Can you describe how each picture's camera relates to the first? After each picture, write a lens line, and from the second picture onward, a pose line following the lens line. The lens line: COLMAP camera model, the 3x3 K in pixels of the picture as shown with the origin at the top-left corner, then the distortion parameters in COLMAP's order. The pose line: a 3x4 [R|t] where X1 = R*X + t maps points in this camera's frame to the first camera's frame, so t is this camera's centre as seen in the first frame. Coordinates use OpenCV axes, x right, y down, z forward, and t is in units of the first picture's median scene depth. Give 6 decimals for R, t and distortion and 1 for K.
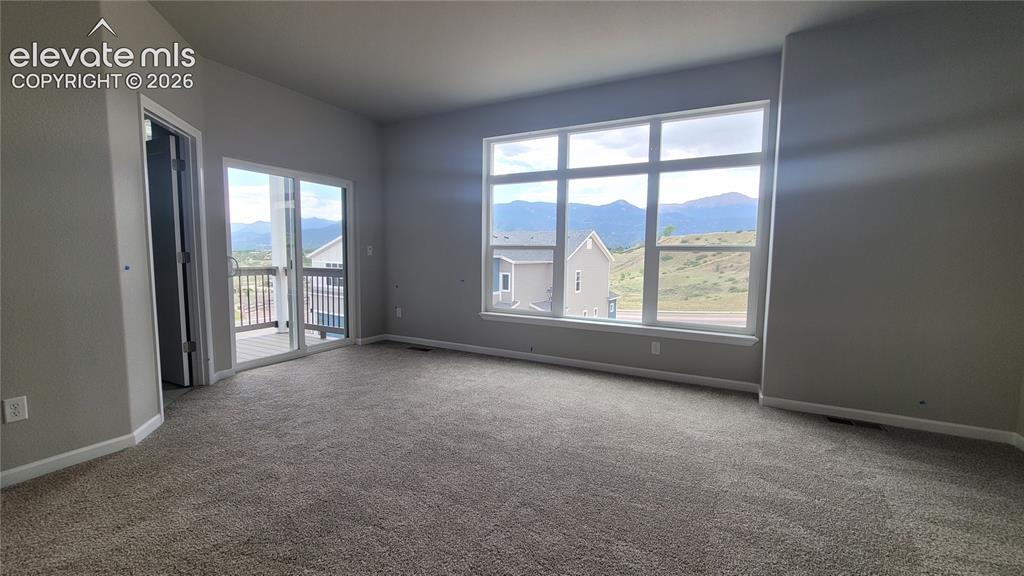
lens RADIAL K [[415.4, 0, 514.1], [0, 415.4, 292.4], [0, 0, 1]] dist [-0.003635, 0.000536]
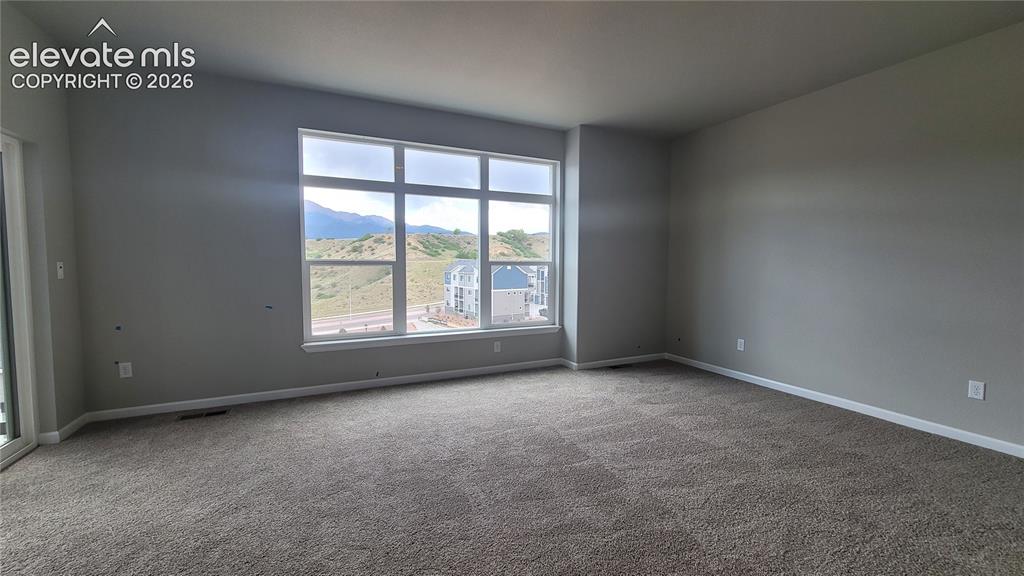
lens RADIAL K [[415.4, 0, 516.2], [0, 415.4, 295.3], [0, 0, 1]] dist [-0.003635, 0.000536]
pose [[0.589497, -0.072025, 0.804553, -0.565558], [0.079441, 0.996358, 0.030989, -0.045345], [-0.803854, 0.045647, 0.593072, 0.234074]]
